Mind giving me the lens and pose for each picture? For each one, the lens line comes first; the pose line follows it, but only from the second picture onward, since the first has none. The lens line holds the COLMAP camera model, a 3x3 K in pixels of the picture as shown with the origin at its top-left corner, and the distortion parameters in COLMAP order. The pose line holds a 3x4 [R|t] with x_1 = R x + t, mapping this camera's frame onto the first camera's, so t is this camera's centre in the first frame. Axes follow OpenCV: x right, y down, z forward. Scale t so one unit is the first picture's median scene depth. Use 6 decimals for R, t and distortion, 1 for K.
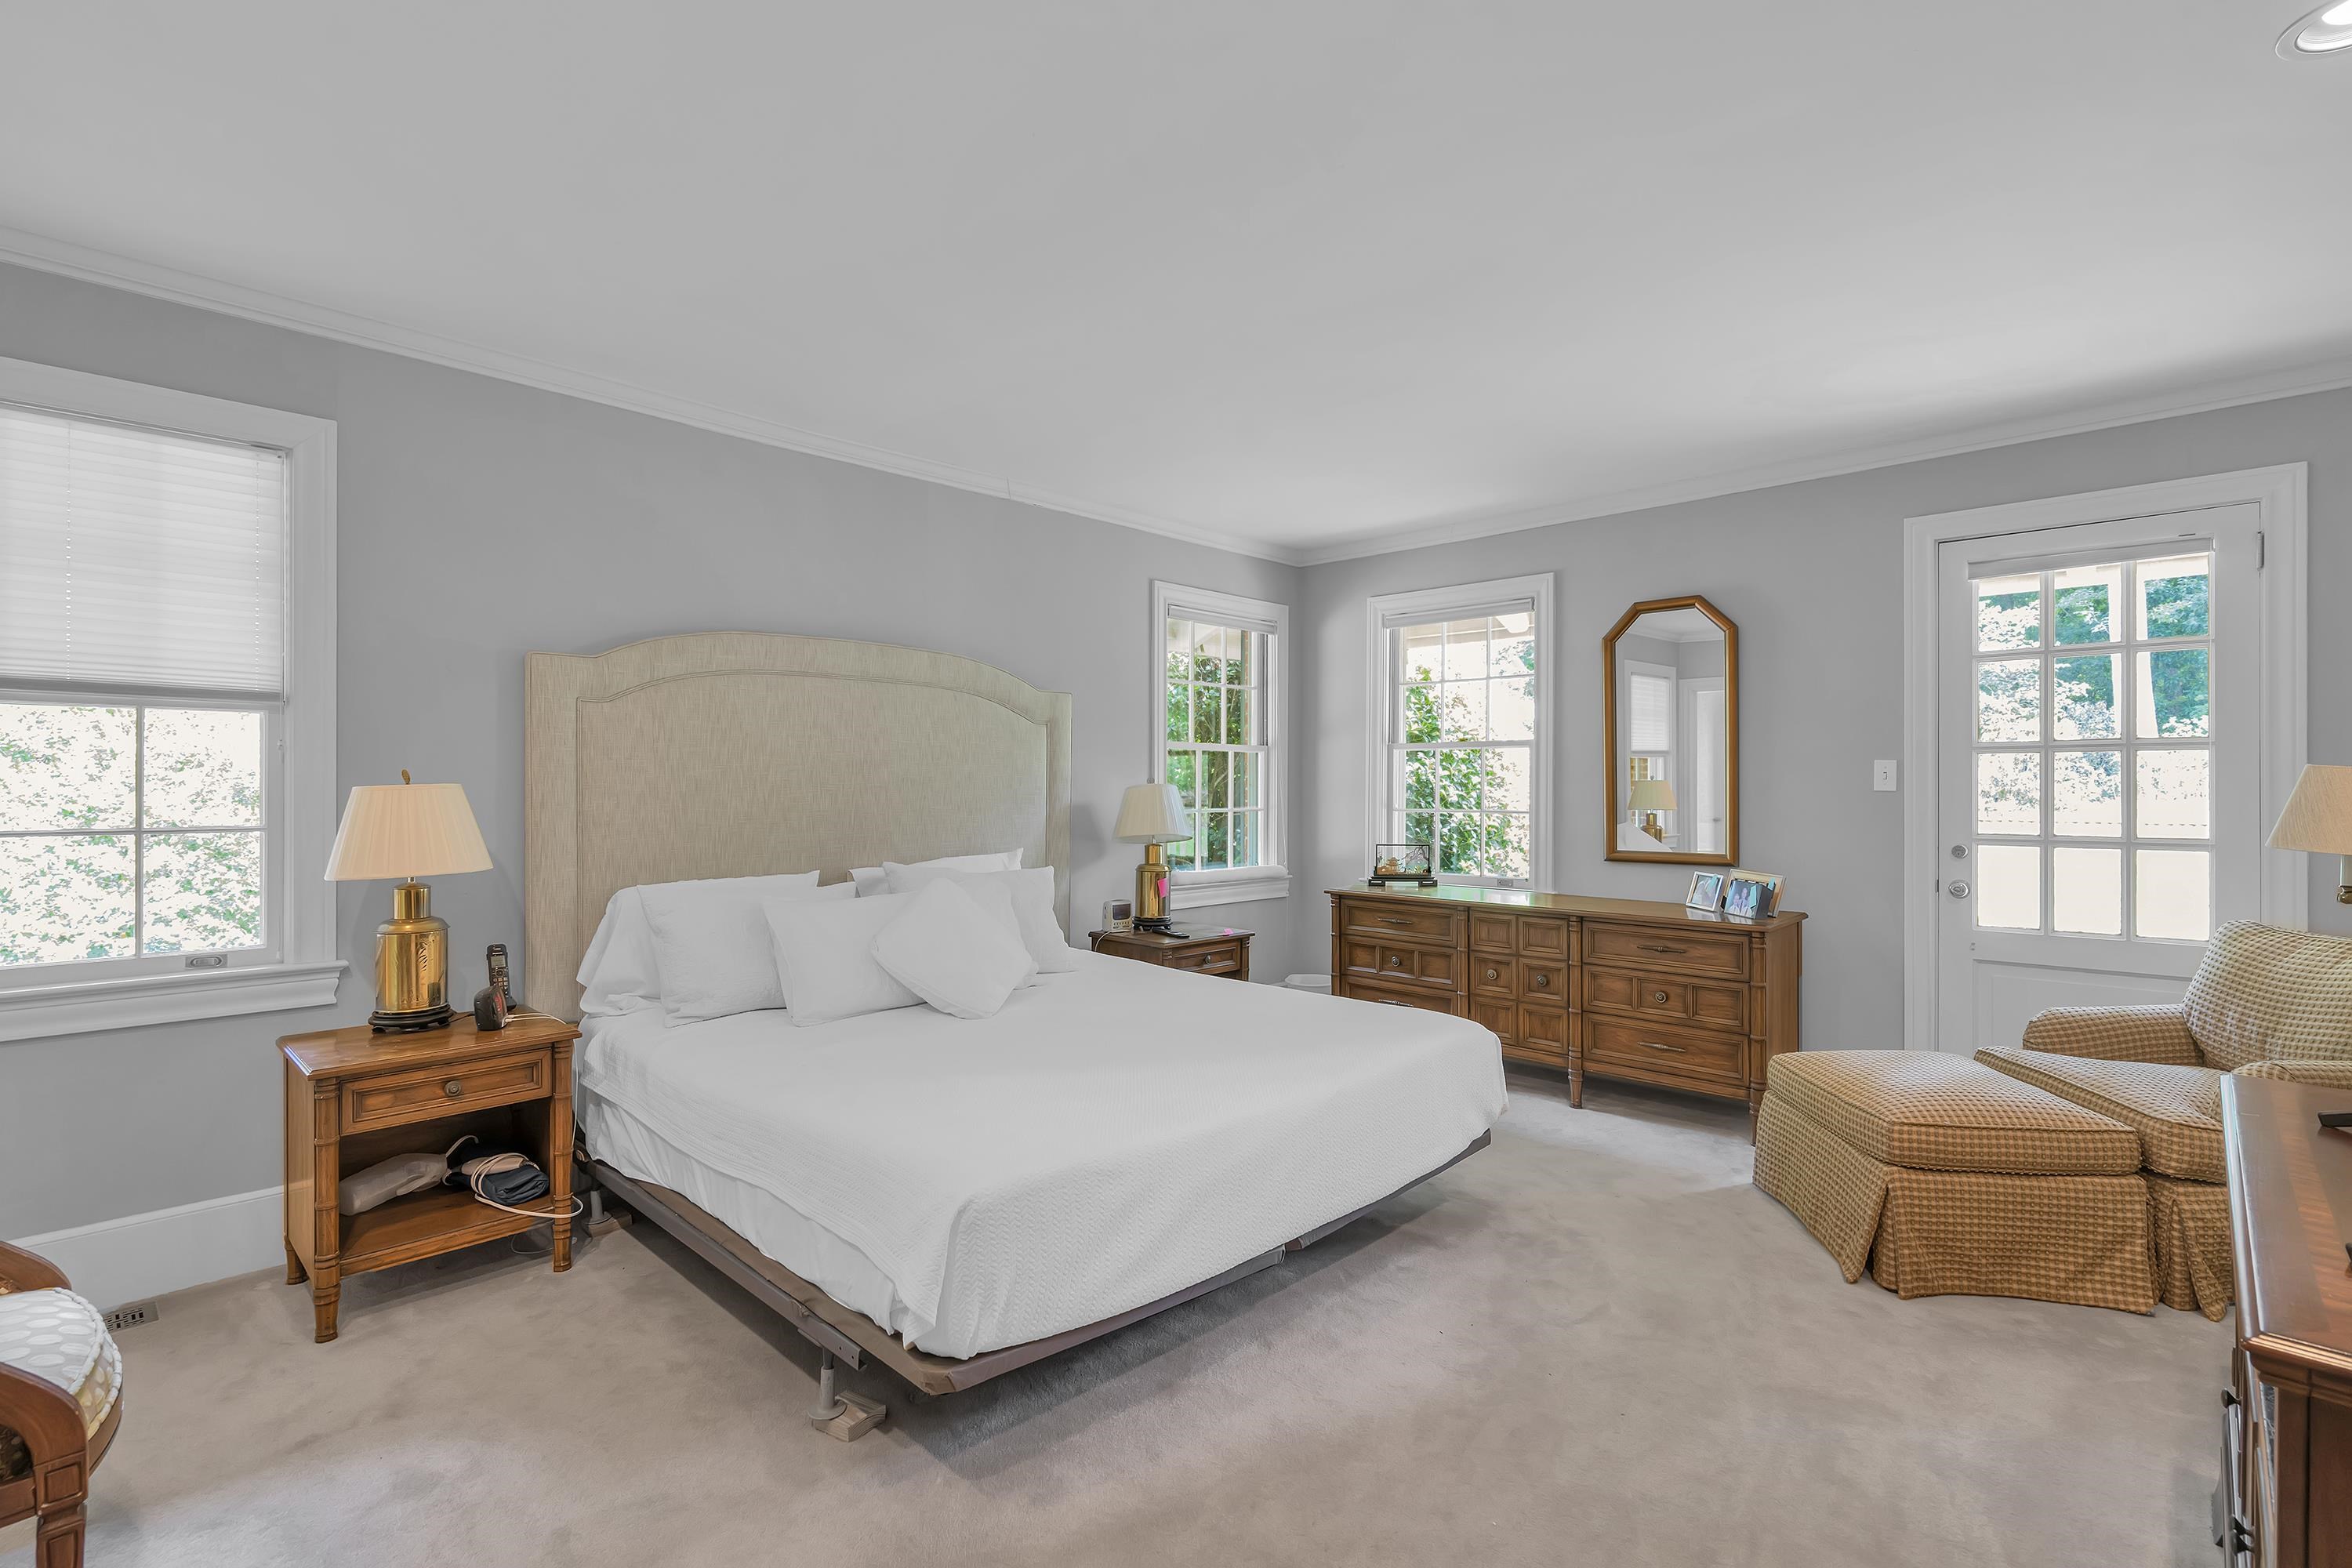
lens RADIAL K [[1080.5, 0, 1176.0], [0, 1080.5, 784.0], [0, 0, 1]] dist [-0.017929, -0.000110]
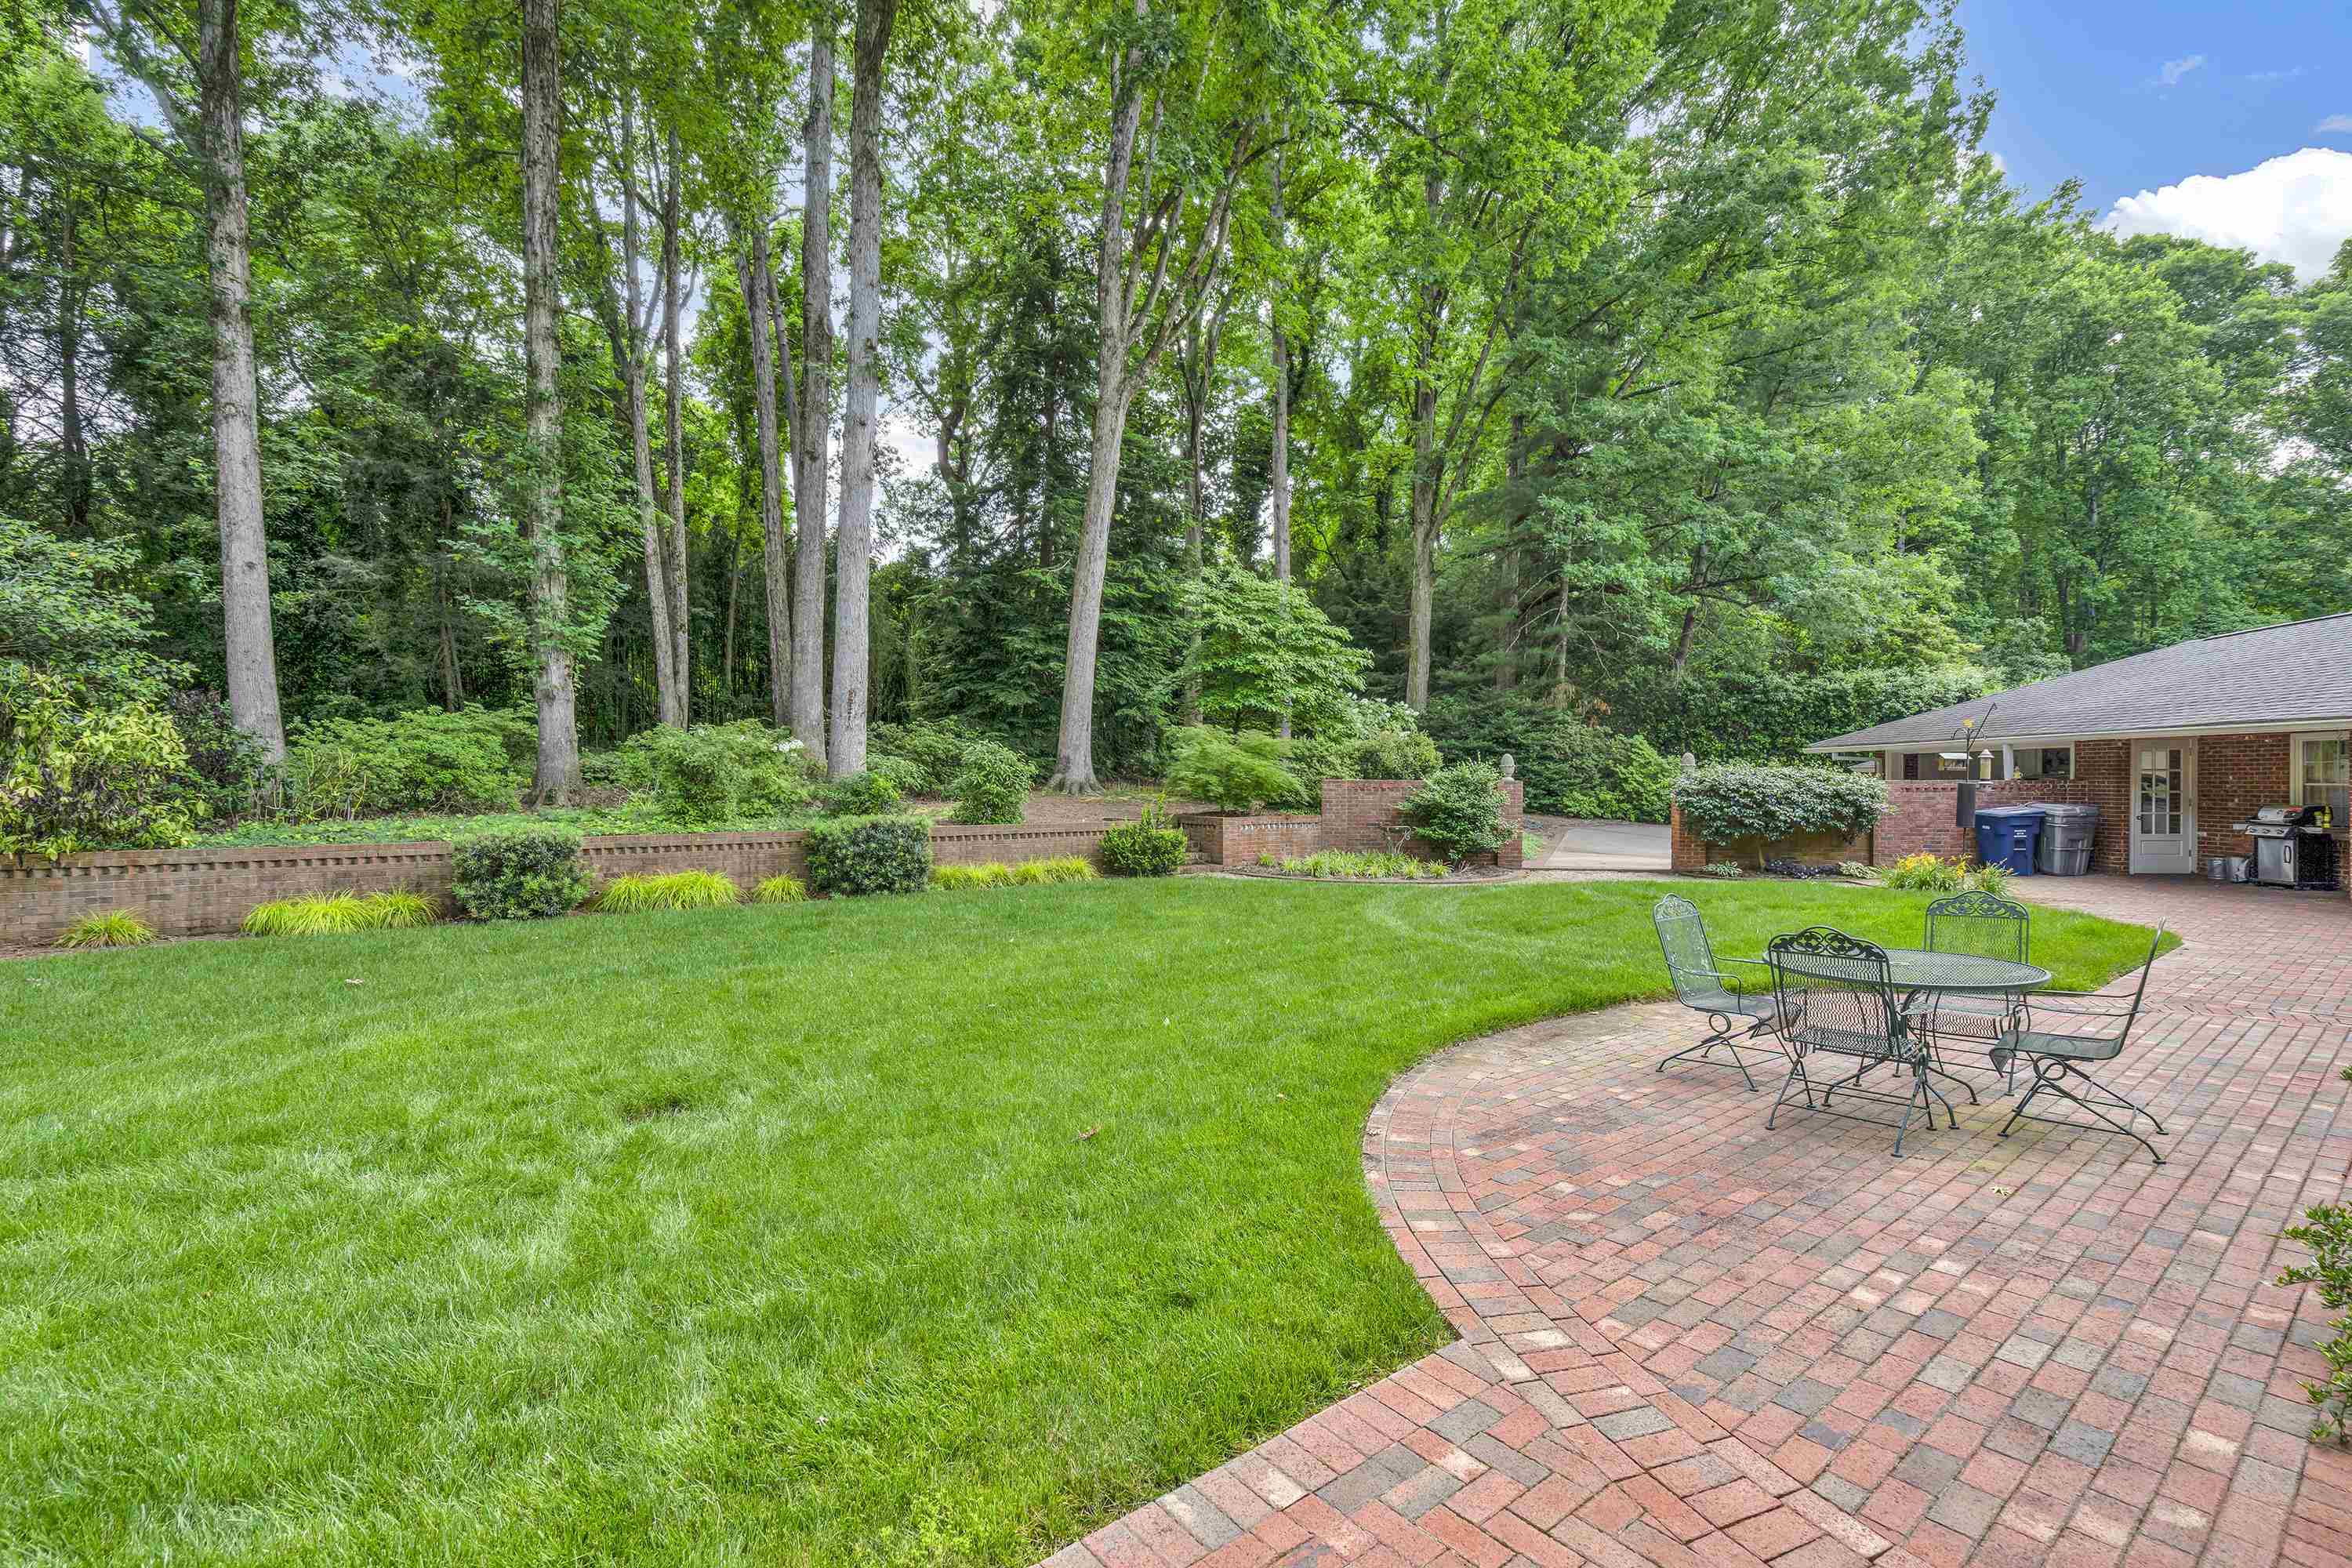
lens RADIAL K [[1080.5, 0, 1176.0], [0, 1080.5, 784.0], [0, 0, 1]] dist [-0.017929, -0.000110]
pose [[0.124364, -0.015622, 0.992114, 0.185696], [0.015055, 0.999791, 0.013856, -0.009929], [-0.992122, 0.013213, 0.124573, 0.209362]]
